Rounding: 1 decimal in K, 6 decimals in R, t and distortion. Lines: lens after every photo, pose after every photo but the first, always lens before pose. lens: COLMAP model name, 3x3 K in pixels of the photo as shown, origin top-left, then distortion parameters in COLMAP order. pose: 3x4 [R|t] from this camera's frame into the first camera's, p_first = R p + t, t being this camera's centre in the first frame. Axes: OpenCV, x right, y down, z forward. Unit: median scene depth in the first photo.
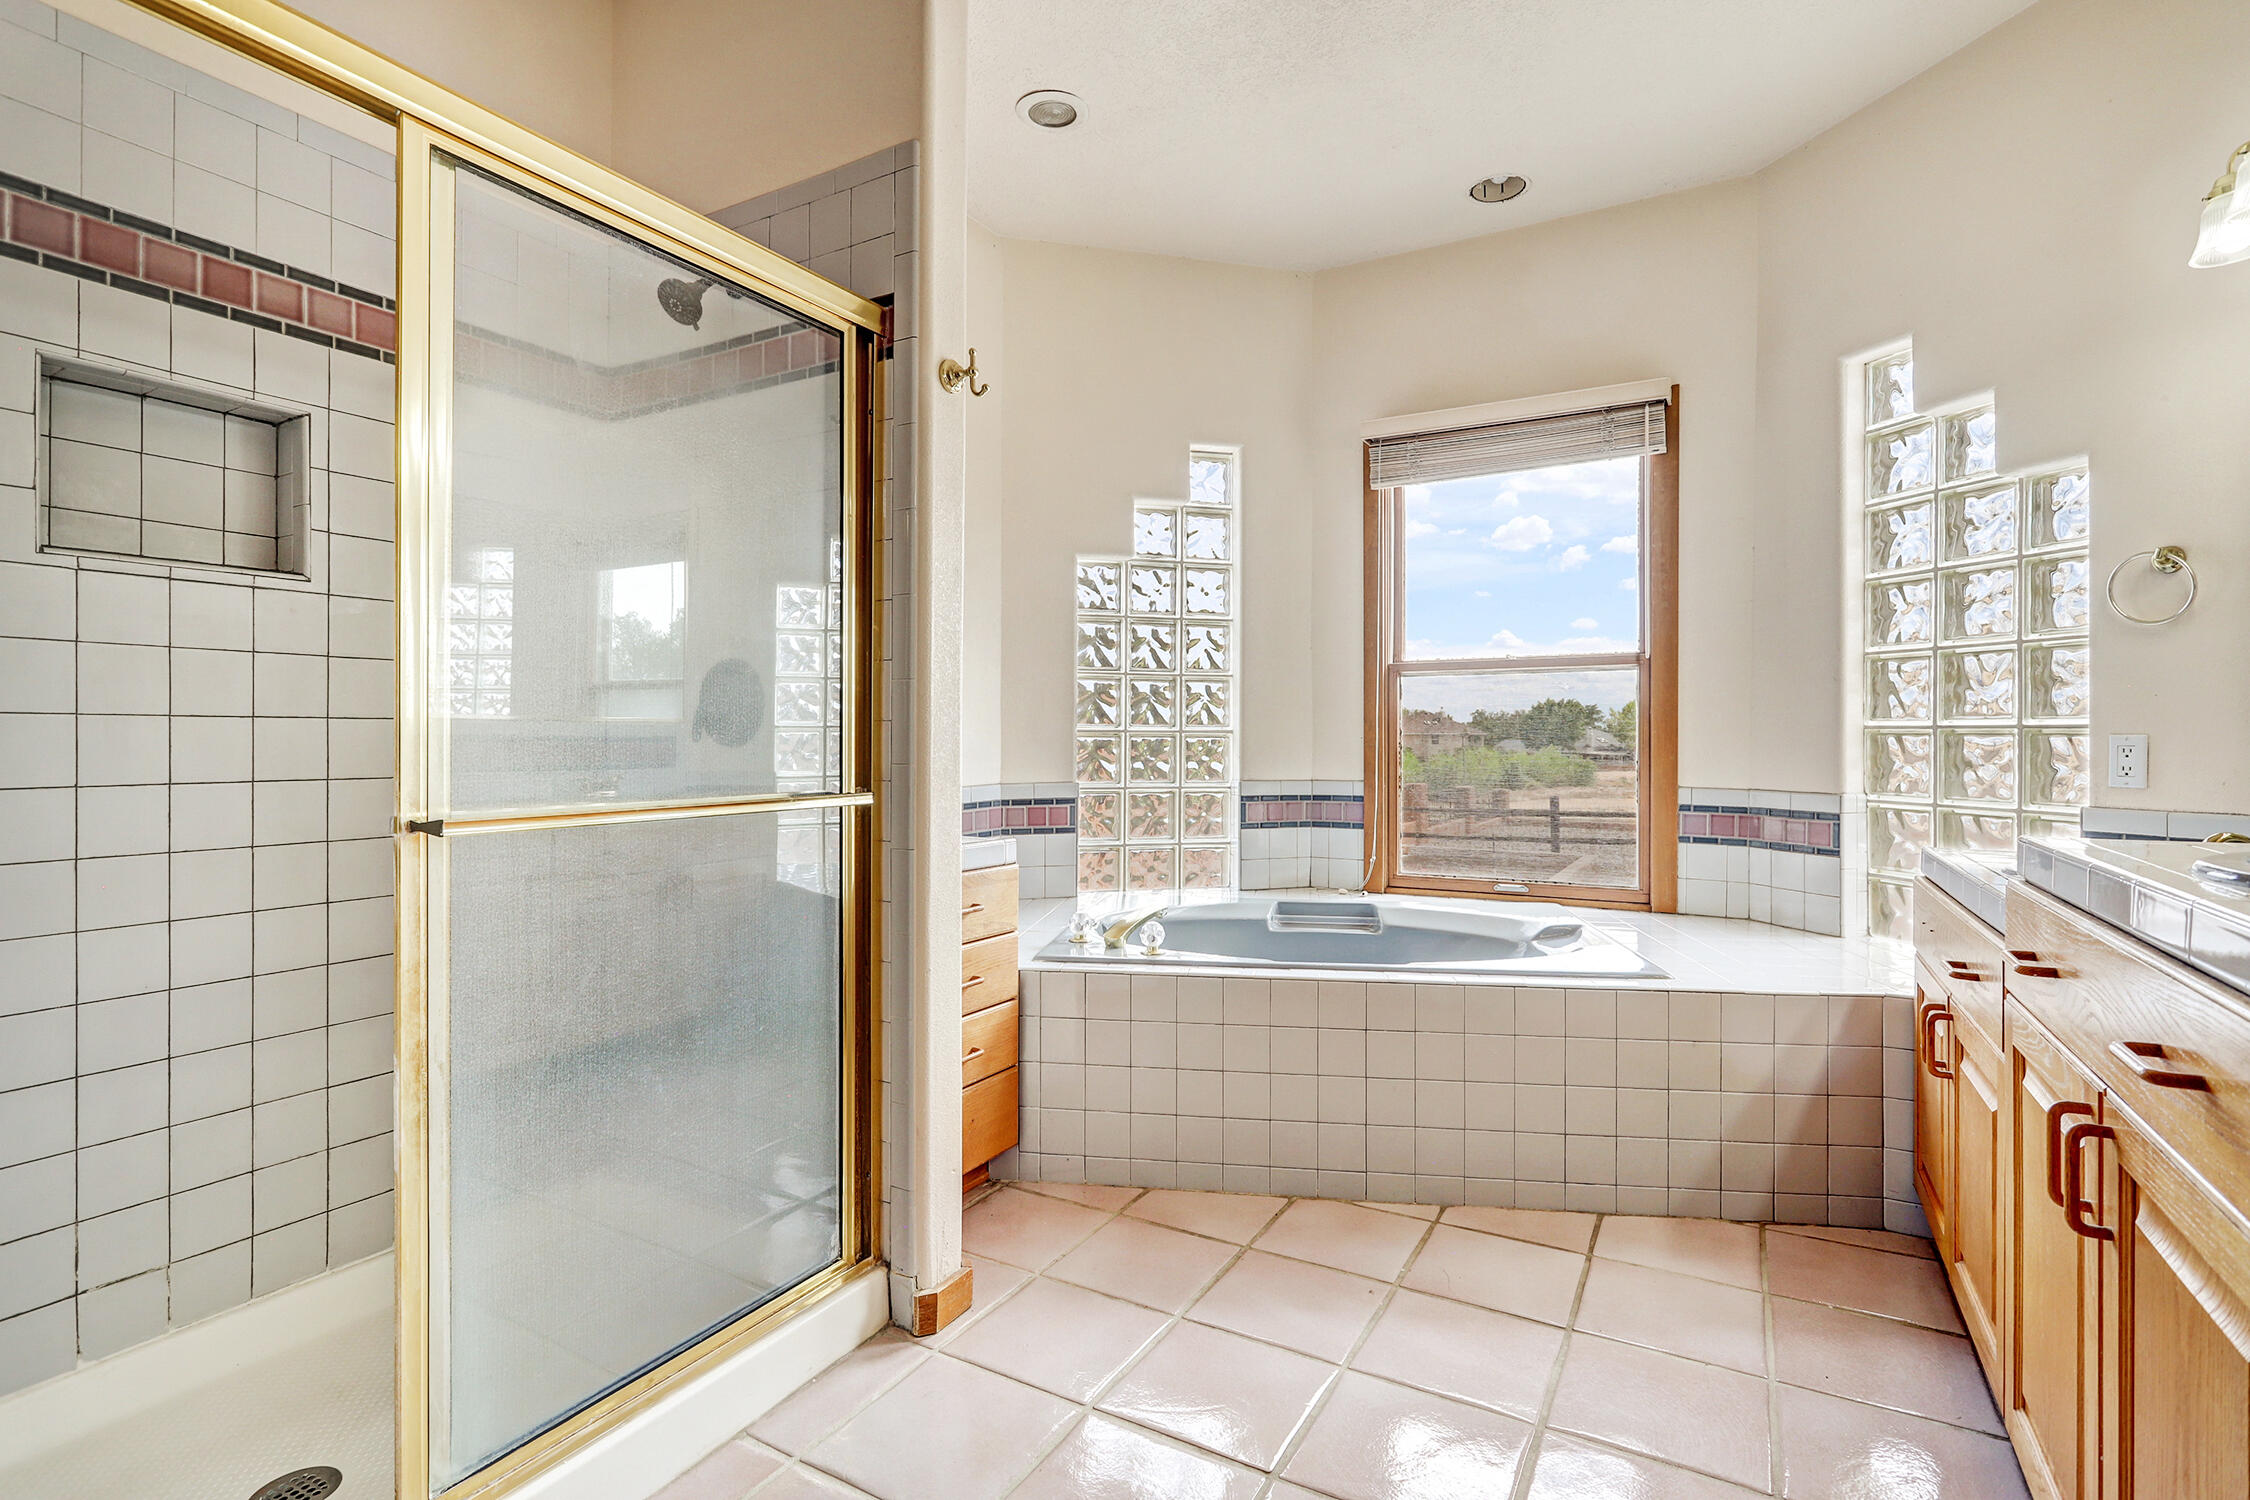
lens RADIAL K [[1063.7, 0, 1129.2], [0, 1063.7, 745.5], [0, 0, 1]] dist [-0.002680, 0.000335]
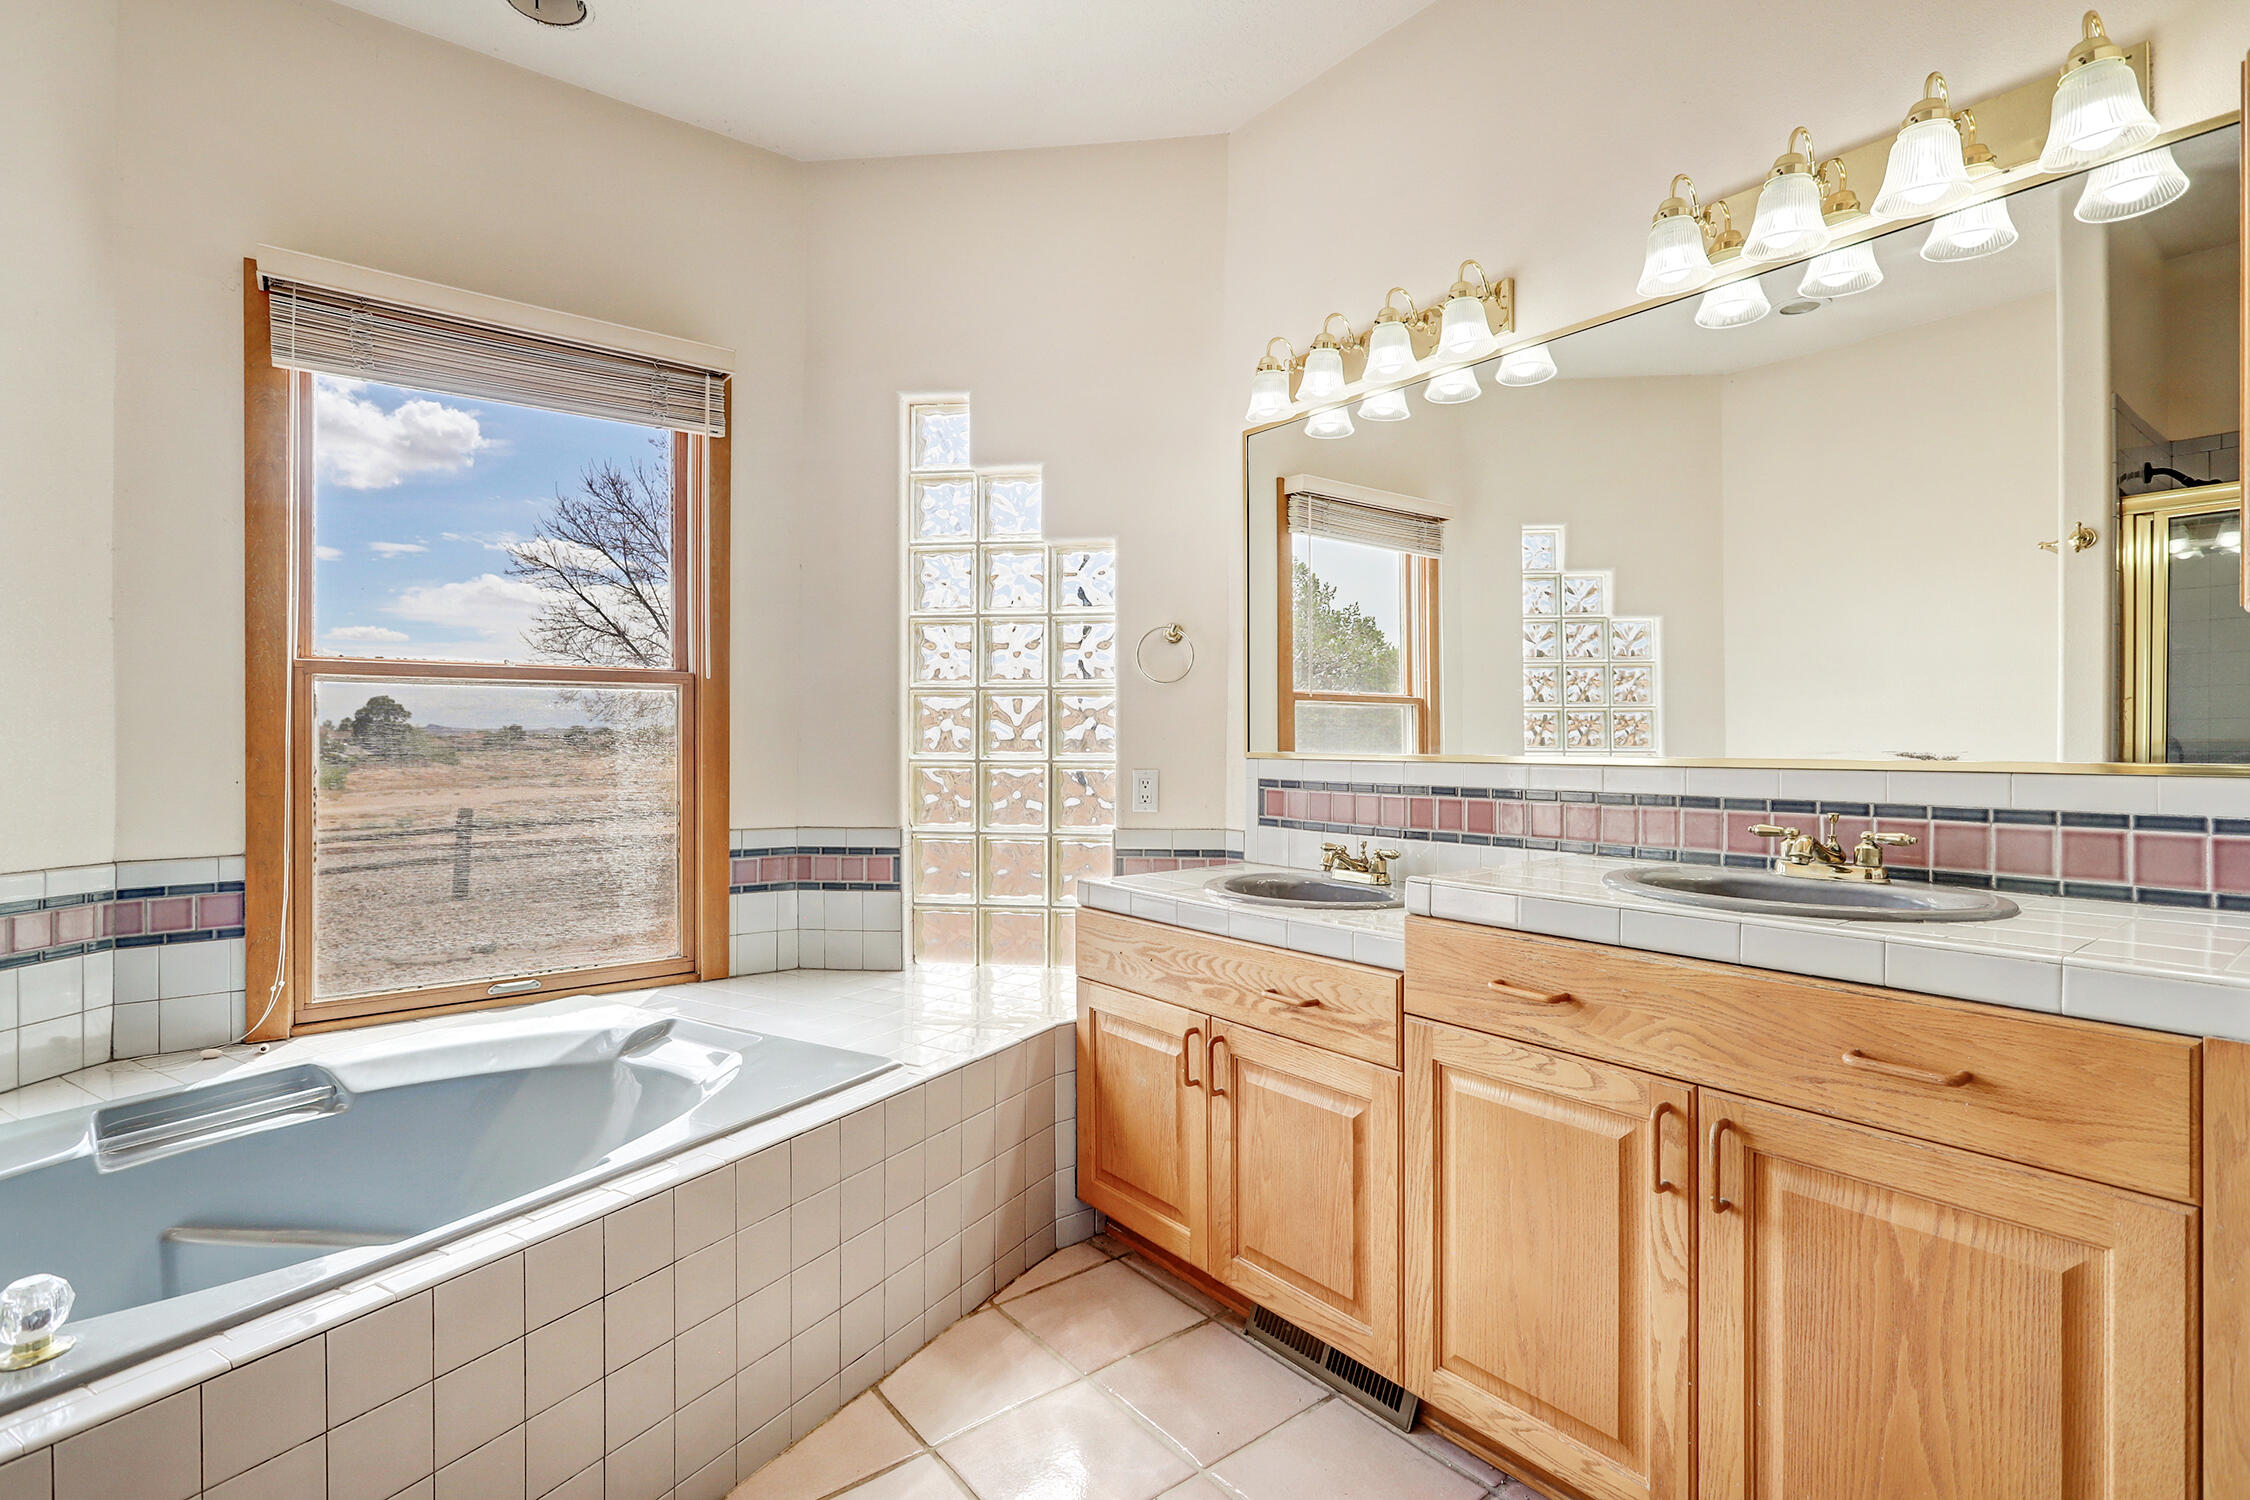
lens RADIAL K [[1063.7, 0, 1129.2], [0, 1063.7, 745.5], [0, 0, 1]] dist [-0.002680, 0.000335]
pose [[0.372787, -0.004173, 0.927908, -0.161856], [0.006336, 0.999978, 0.001952, -0.029098], [-0.927895, 0.005152, 0.372805, 0.380820]]
